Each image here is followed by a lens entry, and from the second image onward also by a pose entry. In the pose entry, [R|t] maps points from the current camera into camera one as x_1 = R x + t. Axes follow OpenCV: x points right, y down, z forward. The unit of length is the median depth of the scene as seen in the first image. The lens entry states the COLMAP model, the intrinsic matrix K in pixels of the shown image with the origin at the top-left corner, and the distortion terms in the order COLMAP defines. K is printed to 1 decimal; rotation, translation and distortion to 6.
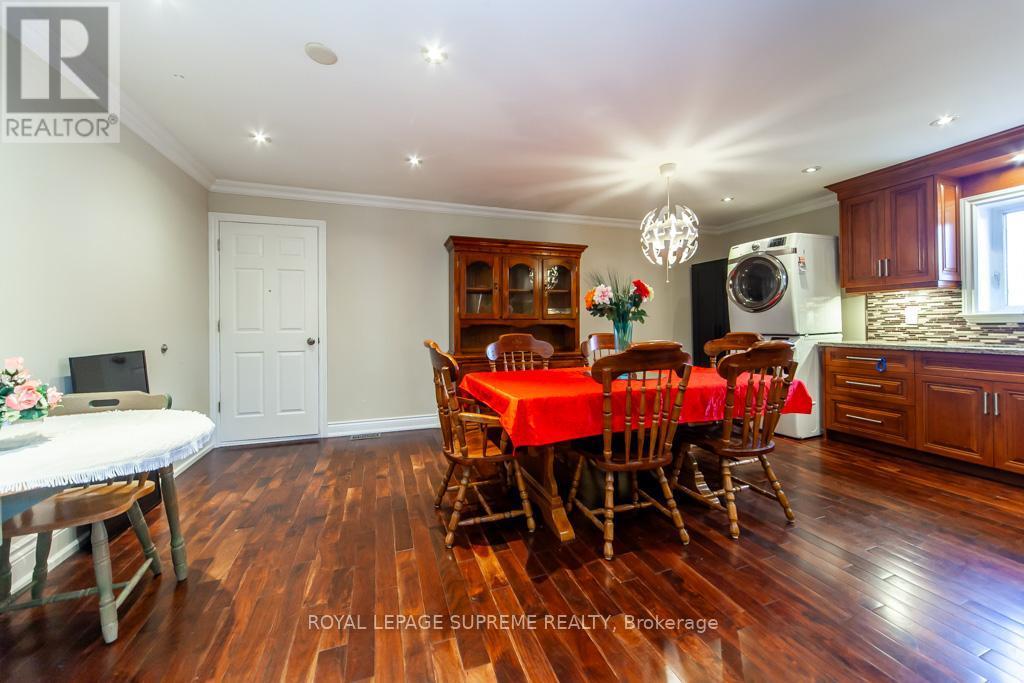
lens RADIAL K [[371.2, 0, 504.4], [0, 371.2, 323.2], [0, 0, 1]] dist [0.004833, -0.000165]
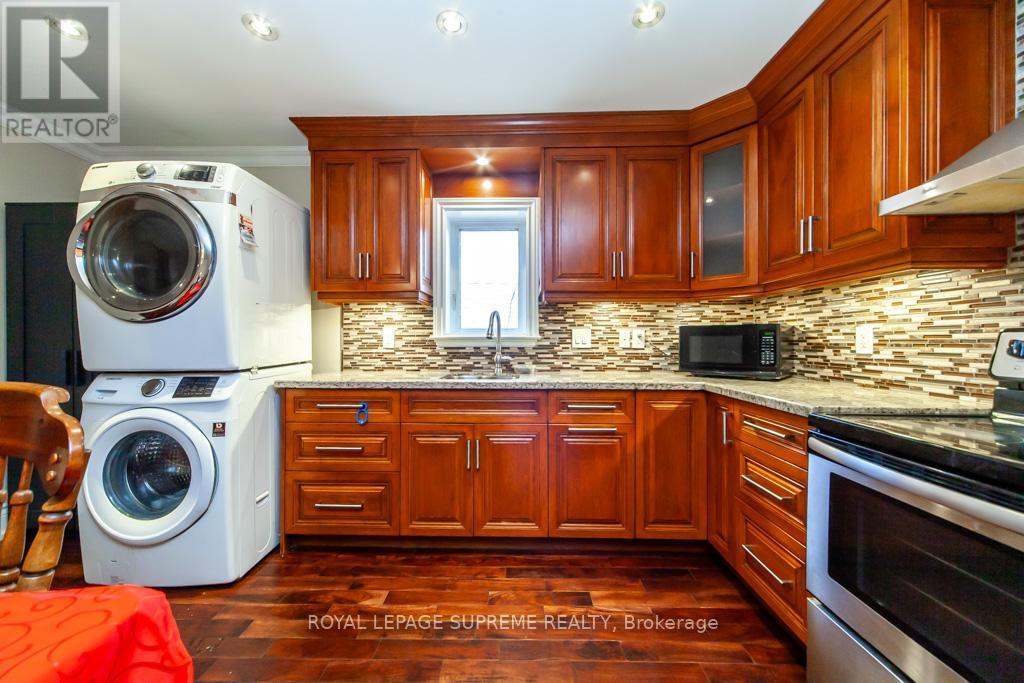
lens RADIAL K [[371.2, 0, 514.0], [0, 371.2, 340.0], [0, 0, 1]] dist [0.004833, -0.000165]
pose [[0.338423, 0.016218, 0.940854, 0.473593], [-0.005795, 0.999868, -0.015150, -0.004541], [-0.940976, -0.000325, 0.338473, 0.513103]]
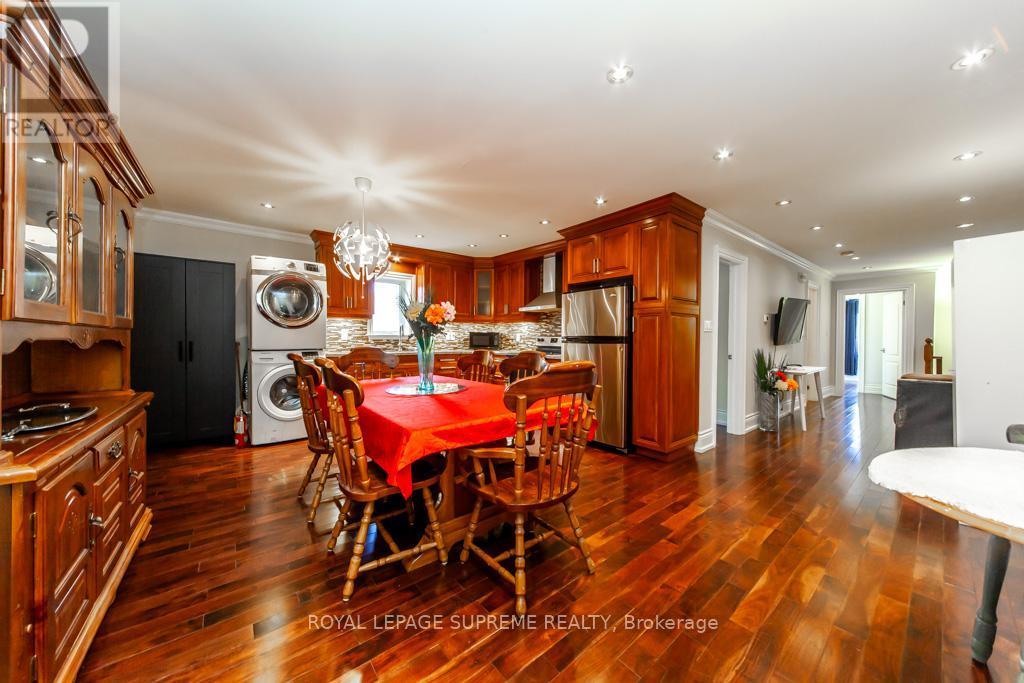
lens RADIAL K [[351.6, 0, 512.8], [0, 351.6, 339.6], [0, 0, 1]] dist [0.000600, 0.000007]
pose [[-0.349016, 0.000877, 0.937116, -0.526964], [-0.006608, 0.999972, -0.003396, 0.000657], [-0.937093, -0.007378, -0.349001, 0.873618]]
